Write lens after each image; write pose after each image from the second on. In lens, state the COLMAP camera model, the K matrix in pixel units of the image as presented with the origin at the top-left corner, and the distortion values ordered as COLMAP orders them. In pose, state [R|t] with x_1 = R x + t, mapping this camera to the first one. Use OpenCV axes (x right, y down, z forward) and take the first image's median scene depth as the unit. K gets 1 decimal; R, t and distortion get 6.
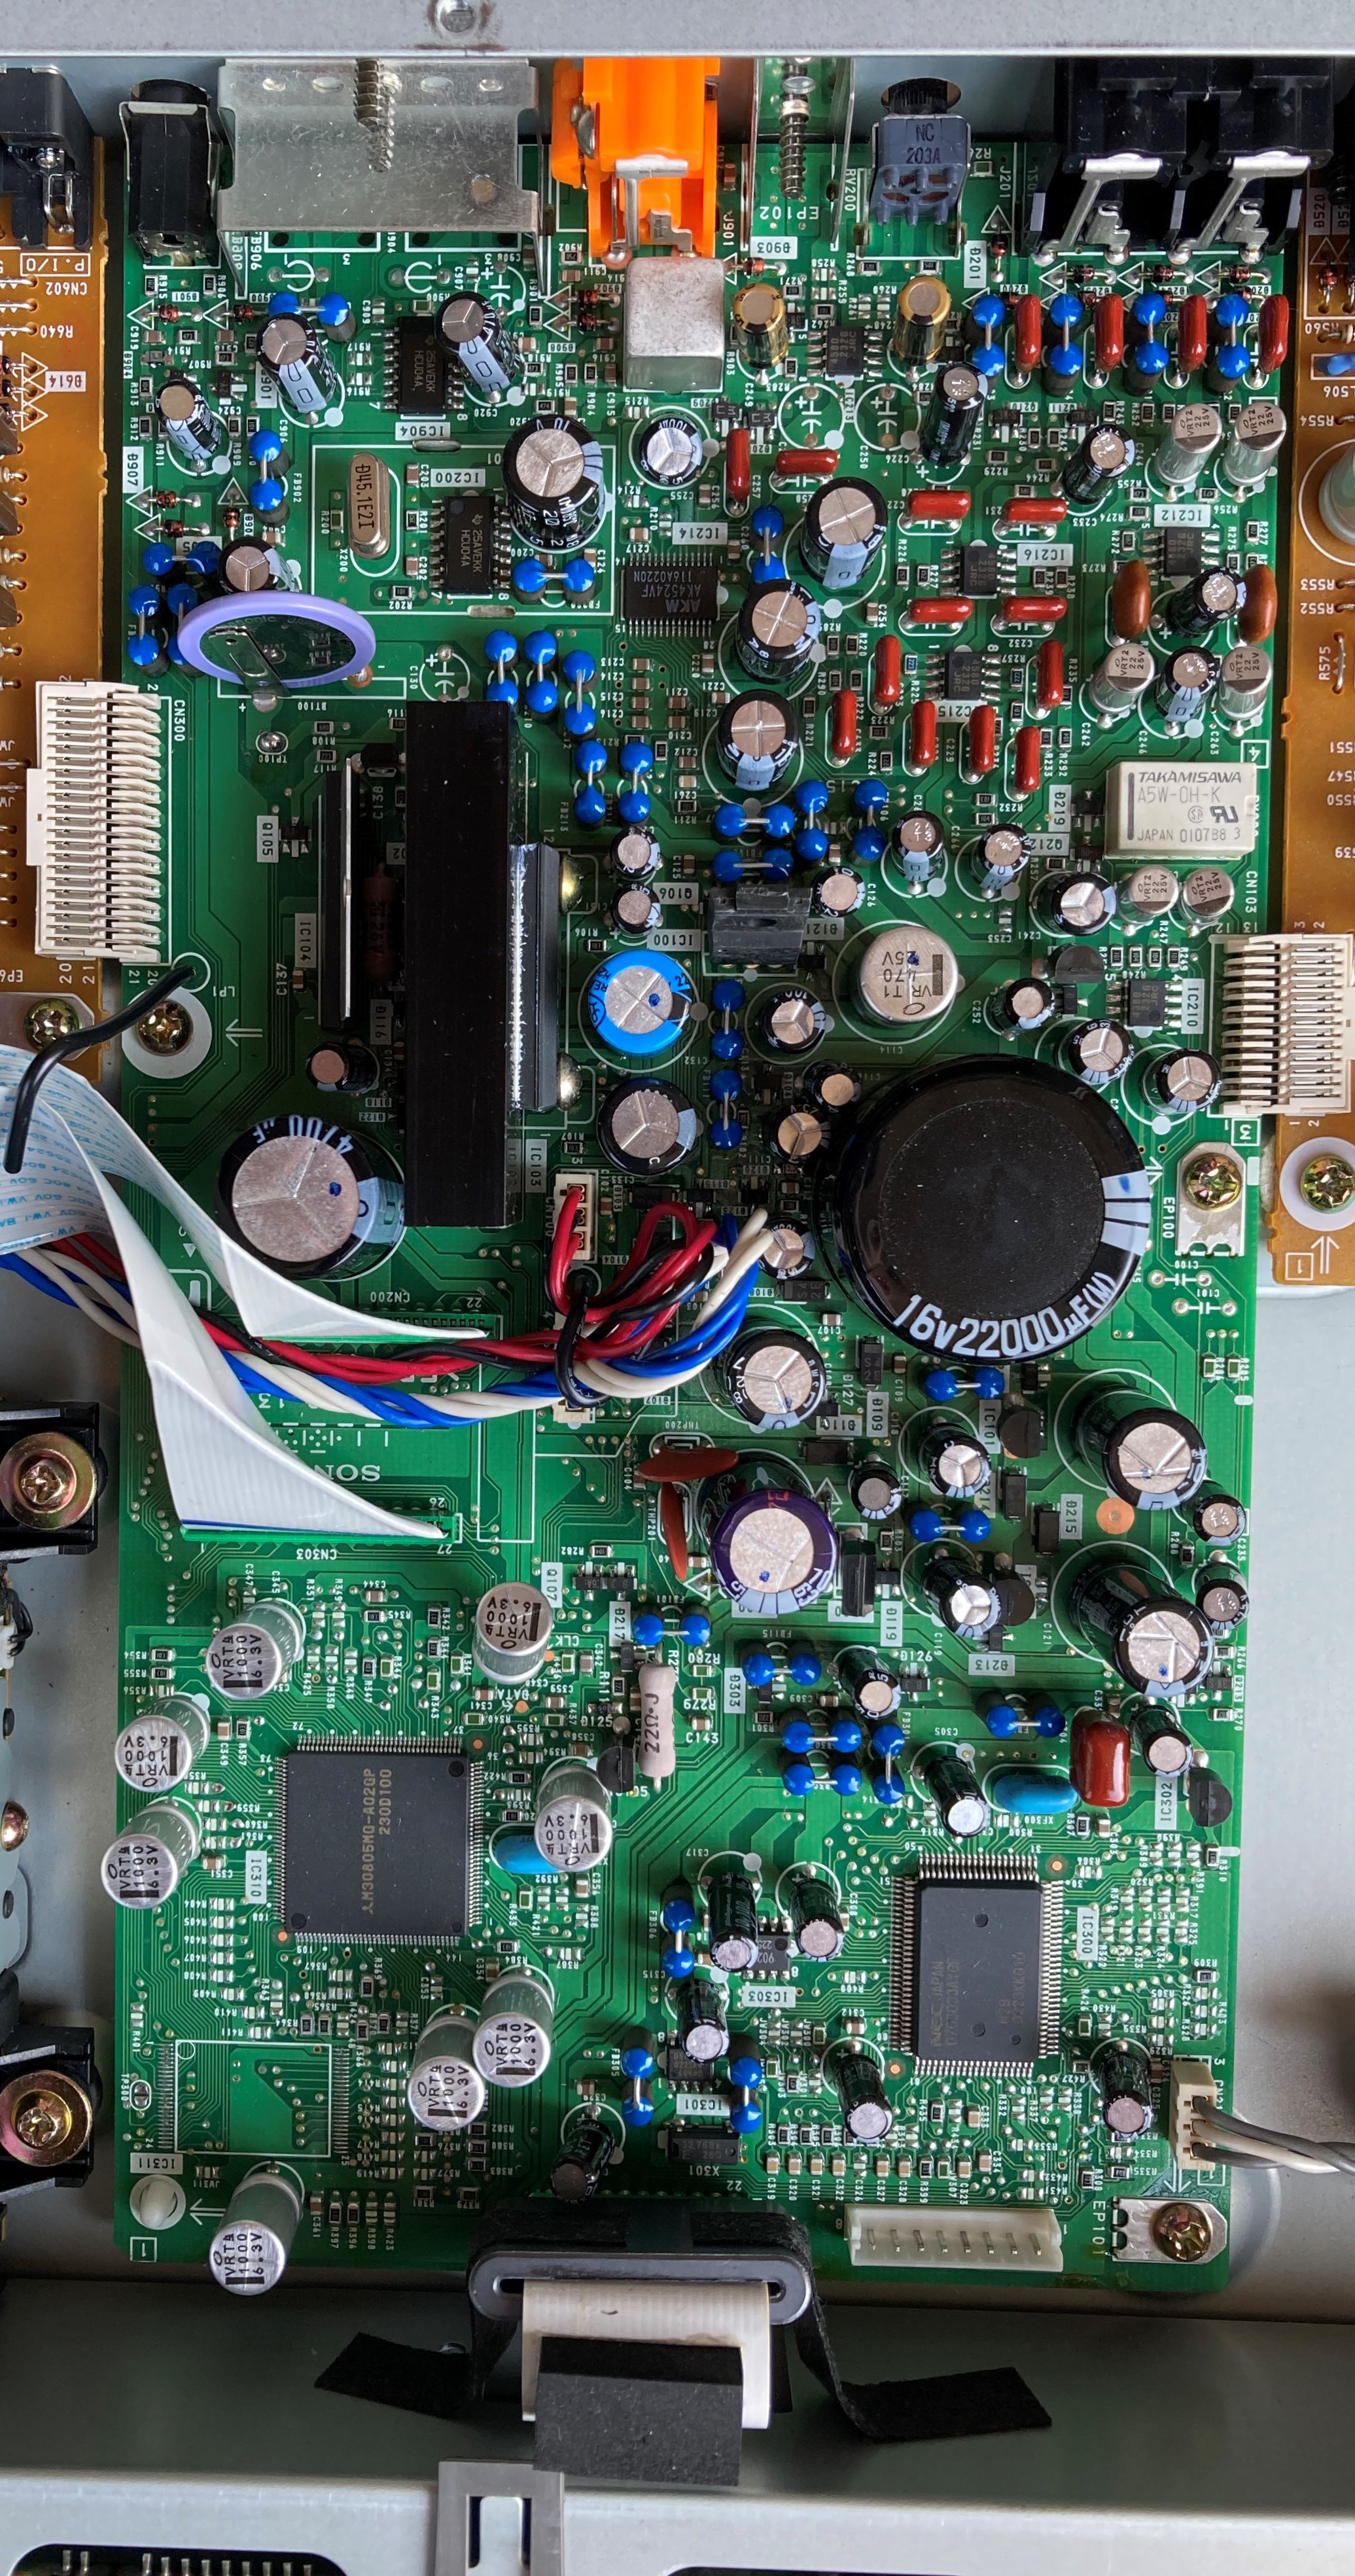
lens RADIAL K [[1767.0, 0, 638.5], [0, 1767.0, 1295.9], [0, 0, 1]] dist [-0.023685, -0.043308]
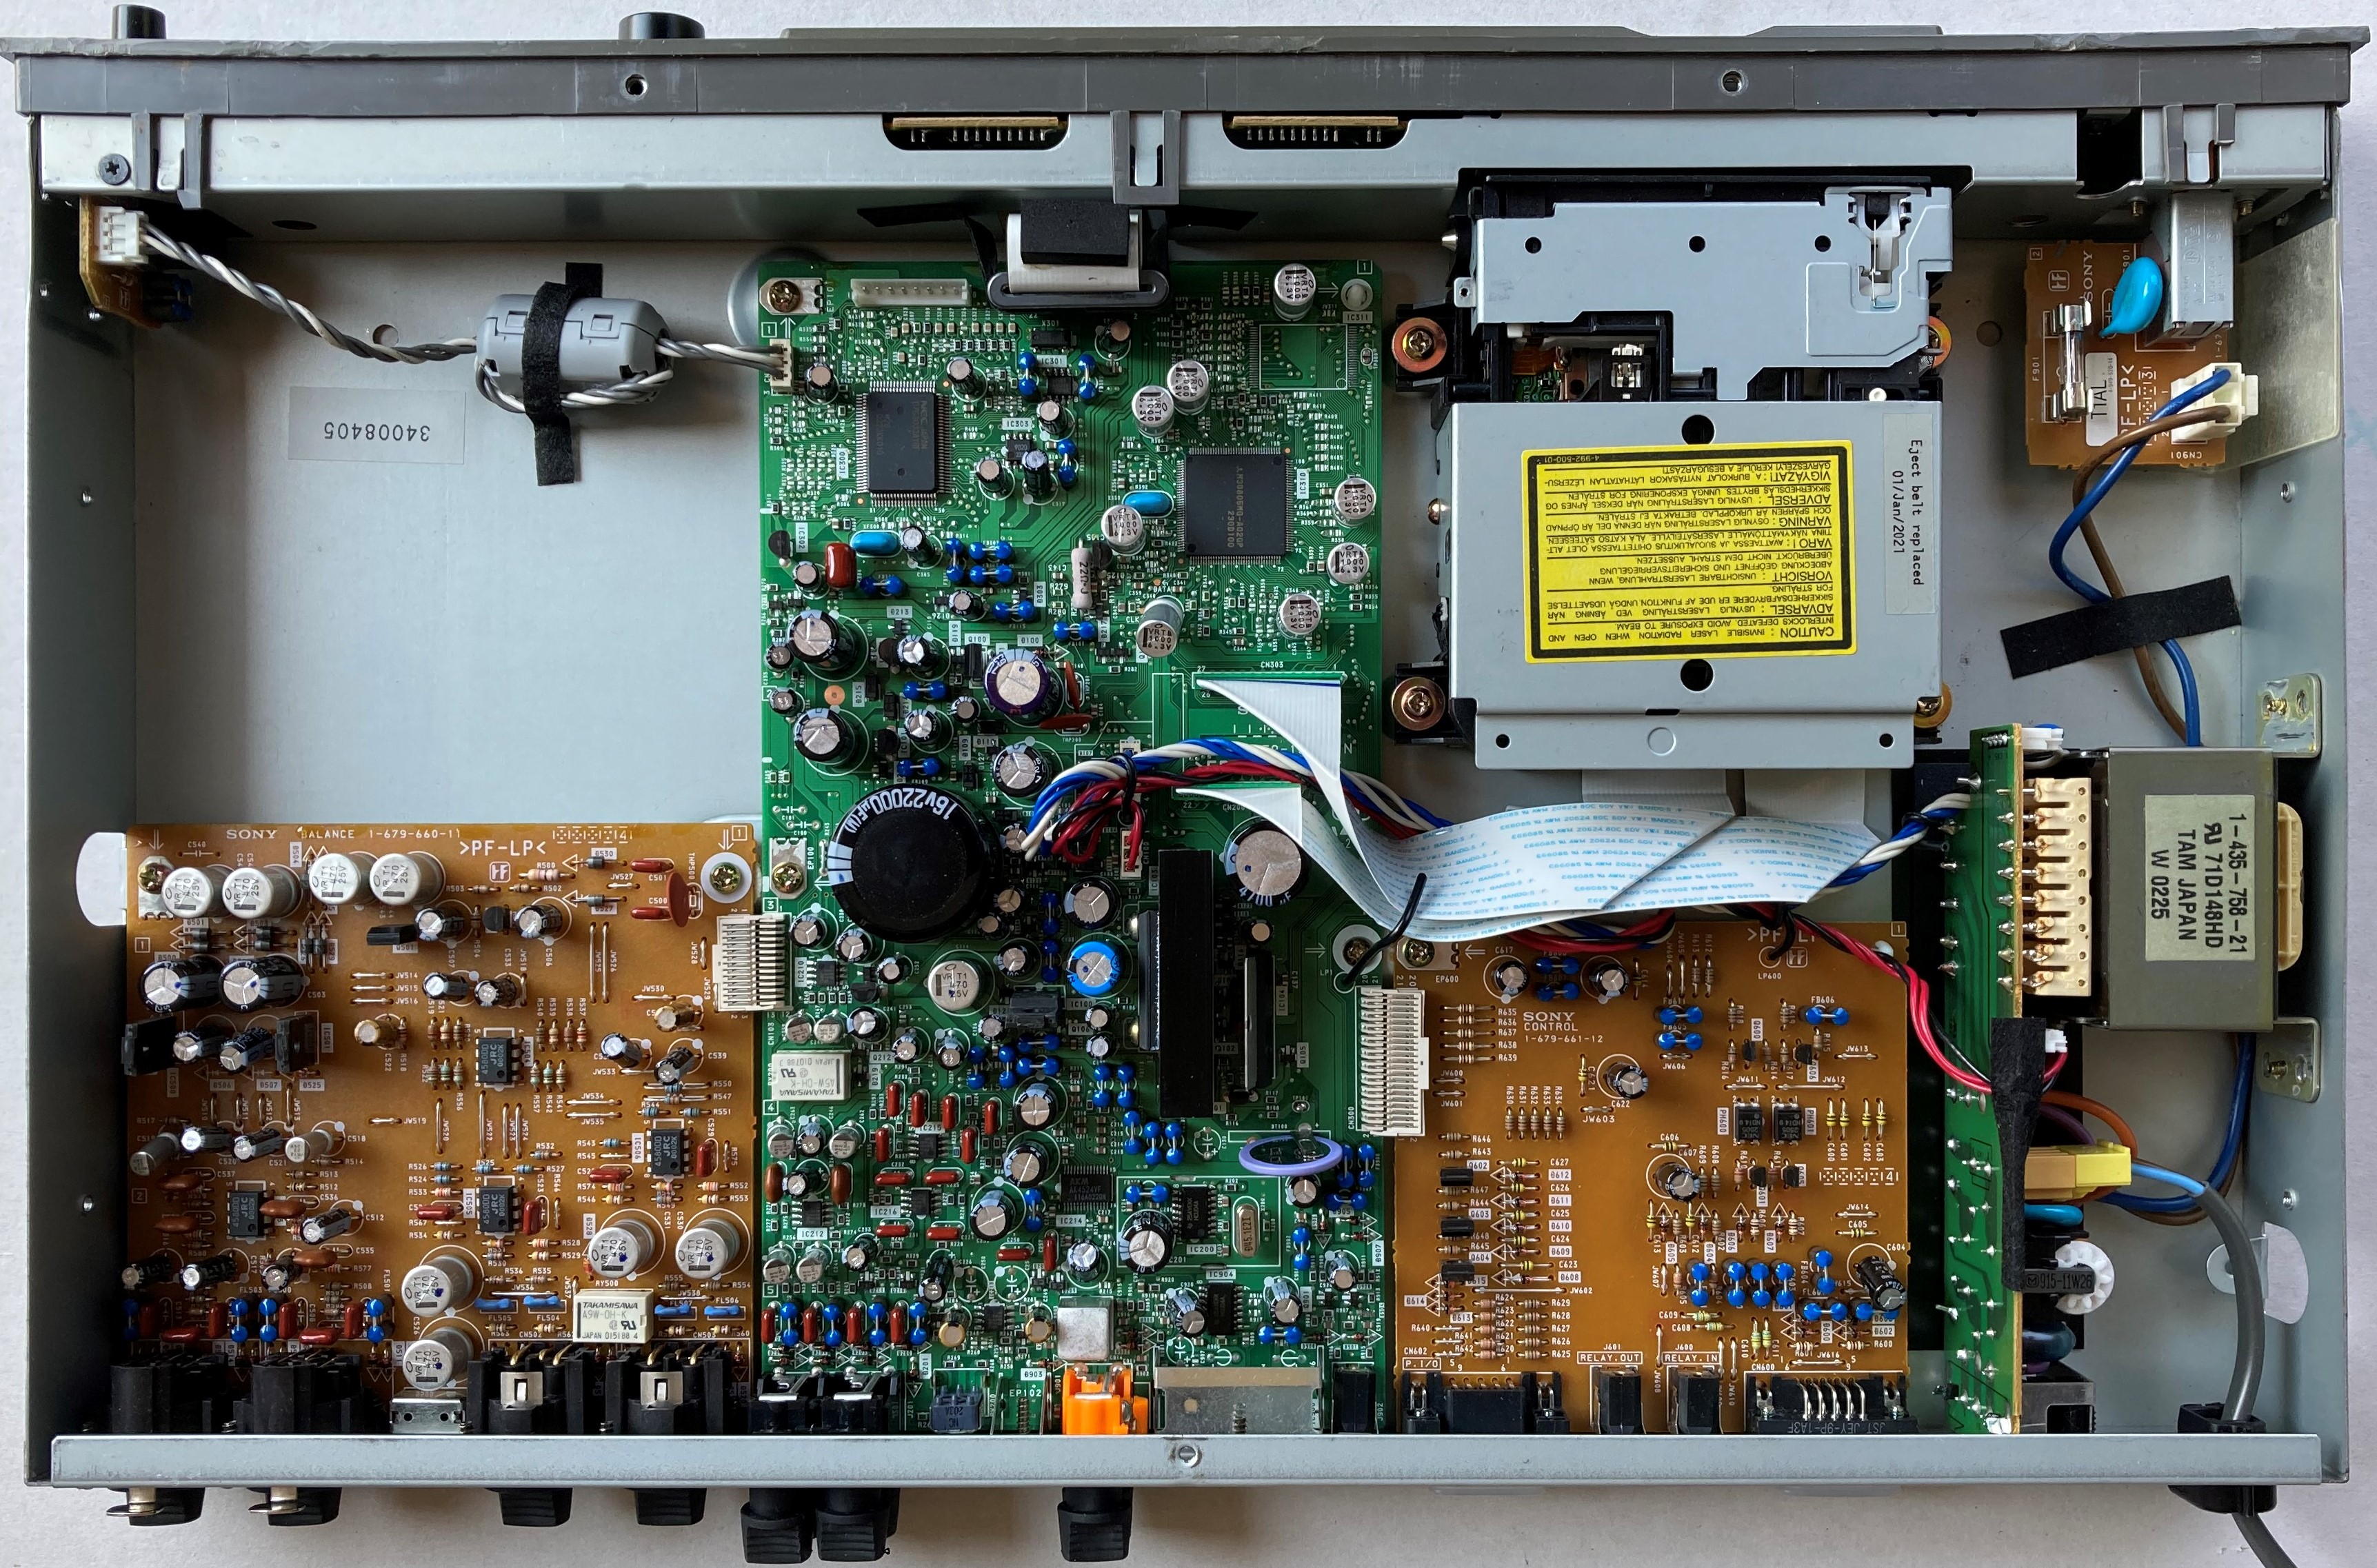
lens RADIAL K [[1872.0, 0, 1188.5], [0, 1872.0, 784.0], [0, 0, 1]] dist [0.008927, -0.006916]
pose [[-0.999561, 0.017589, 0.023829, -0.146289], [-0.018585, -0.998934, -0.042255, 0.110755], [0.023061, -0.042679, 0.998823, -0.967047]]
